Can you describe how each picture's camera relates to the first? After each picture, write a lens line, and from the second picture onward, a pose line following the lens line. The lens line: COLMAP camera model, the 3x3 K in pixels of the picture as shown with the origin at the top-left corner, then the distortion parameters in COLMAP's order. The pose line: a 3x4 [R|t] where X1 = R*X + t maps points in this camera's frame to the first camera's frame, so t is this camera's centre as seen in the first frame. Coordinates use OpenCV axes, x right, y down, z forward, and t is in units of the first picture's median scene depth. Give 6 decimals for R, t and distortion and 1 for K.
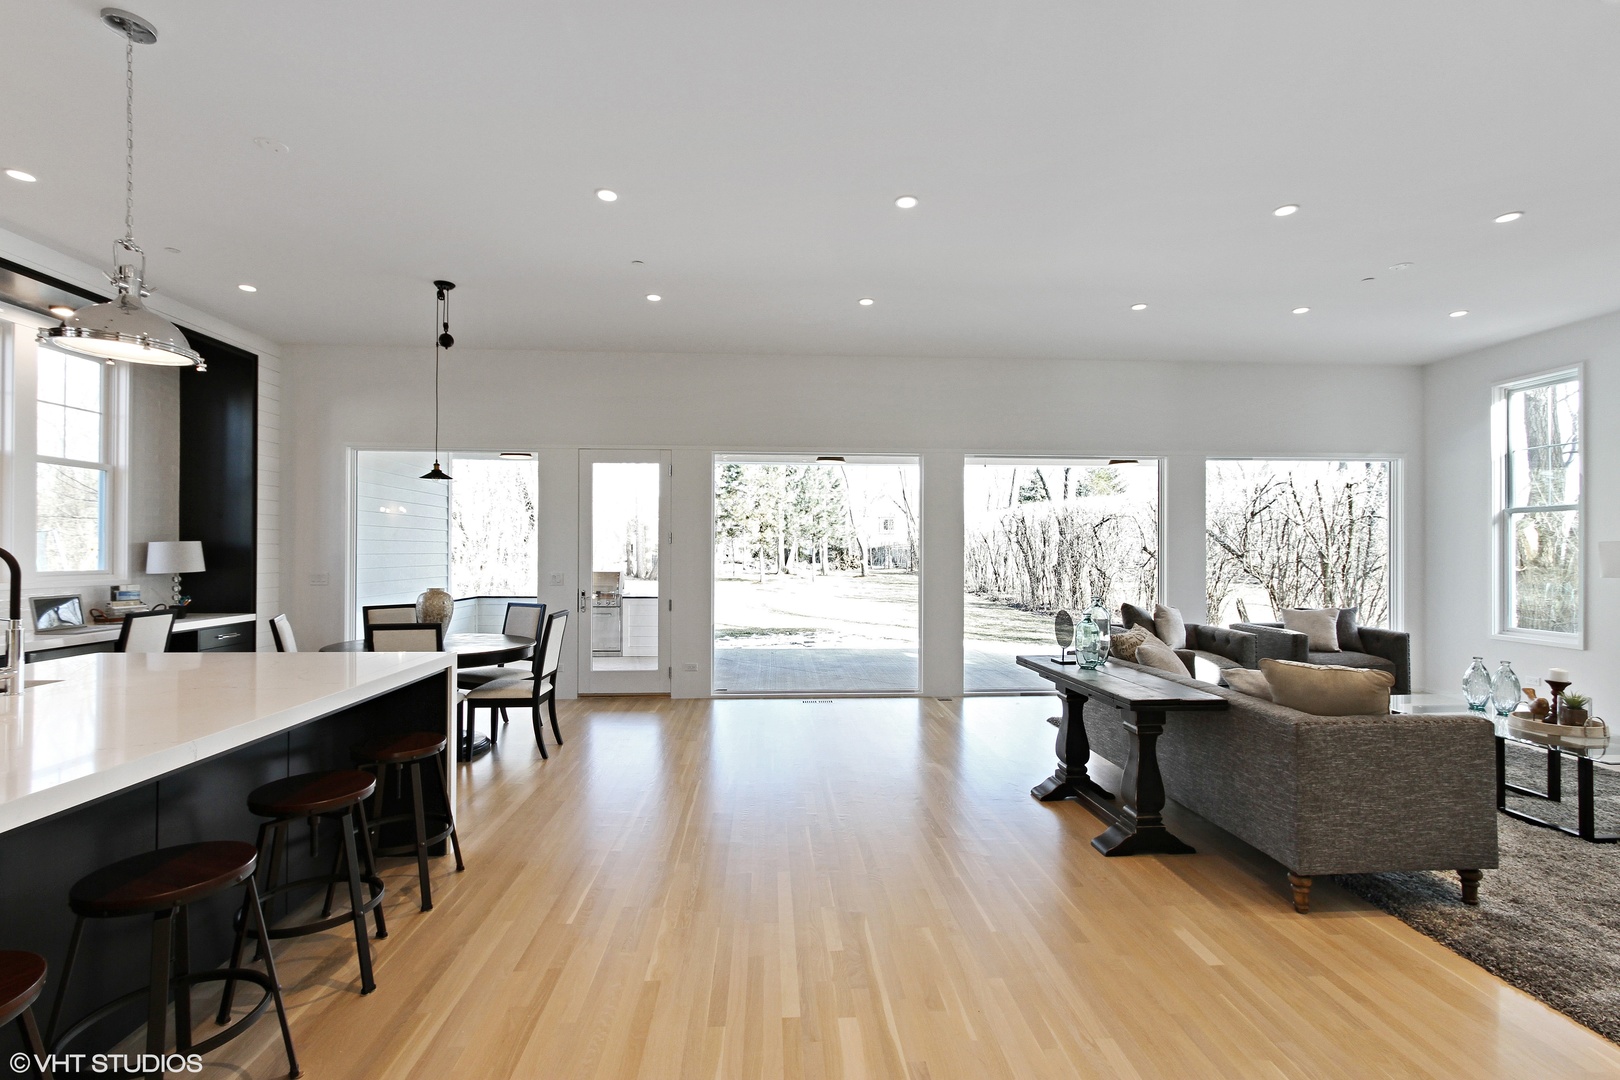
lens RADIAL K [[741.4, 0, 810.2], [0, 741.4, 544.3], [0, 0, 1]] dist [-0.000560, 0.002824]
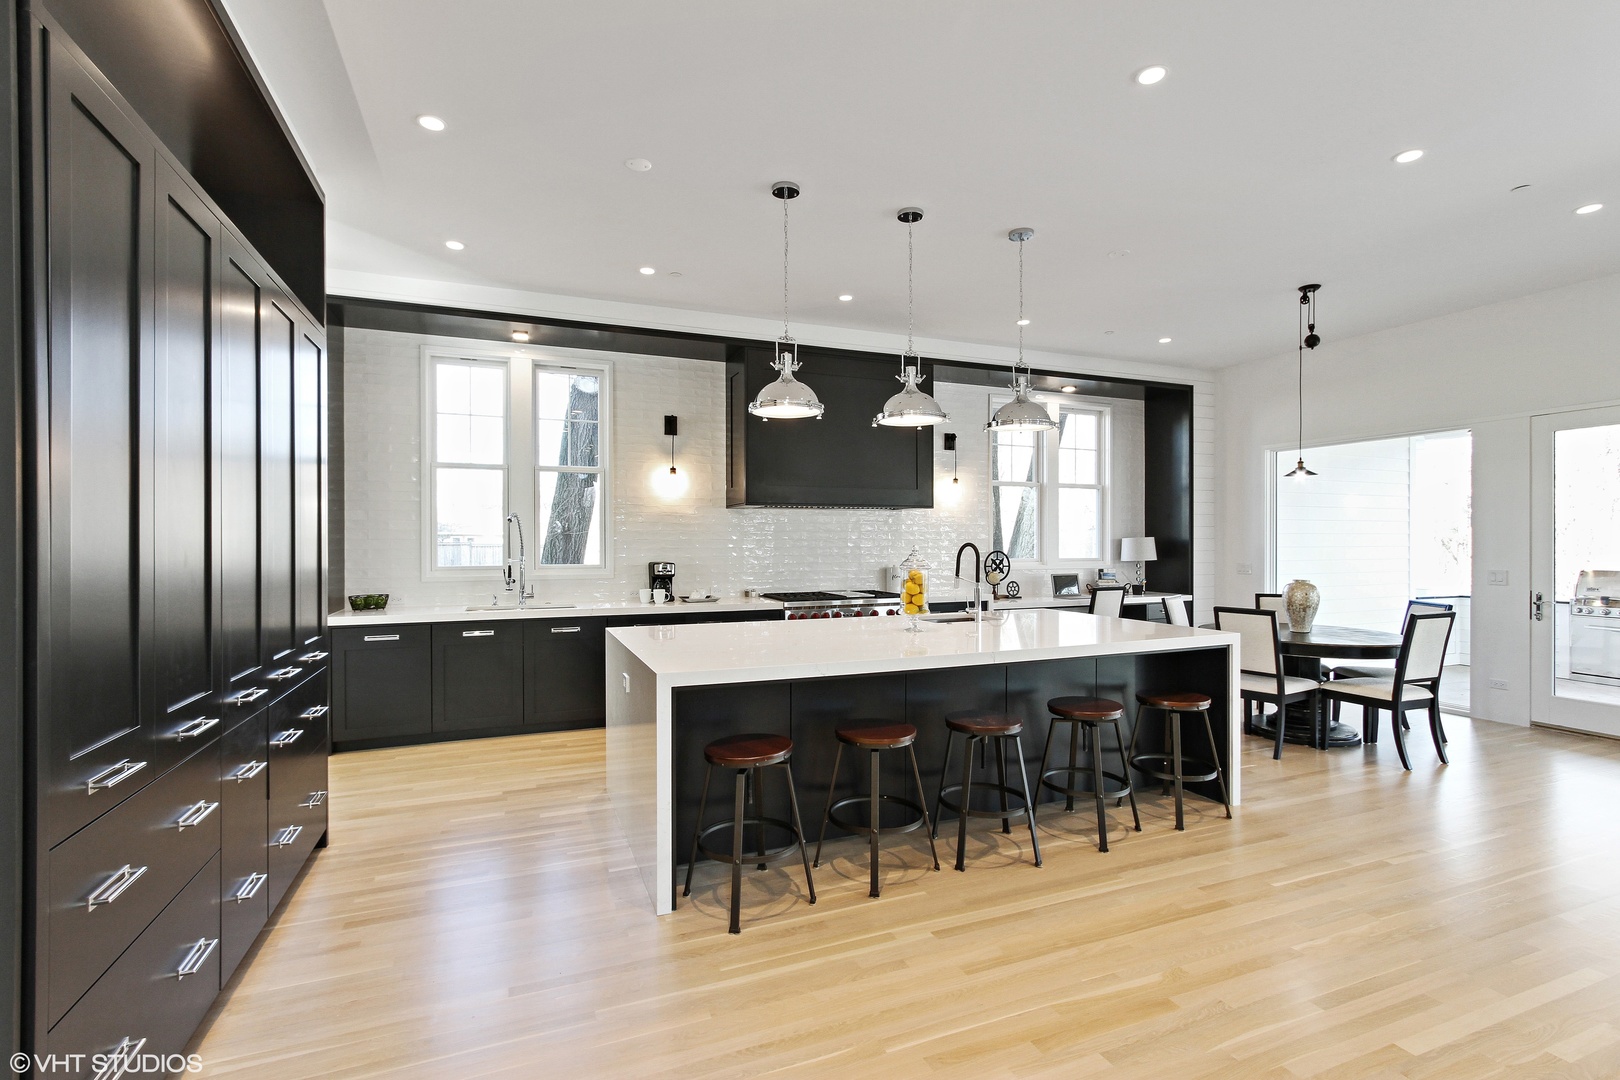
lens RADIAL K [[741.4, 0, 807.4], [0, 741.4, 543.3], [0, 0, 1]] dist [-0.000560, 0.002824]
pose [[0.316505, -0.003353, -0.948585, 0.266785], [0.013933, 0.999902, 0.001115, -0.003680], [0.948489, -0.013569, 0.316520, 0.000780]]
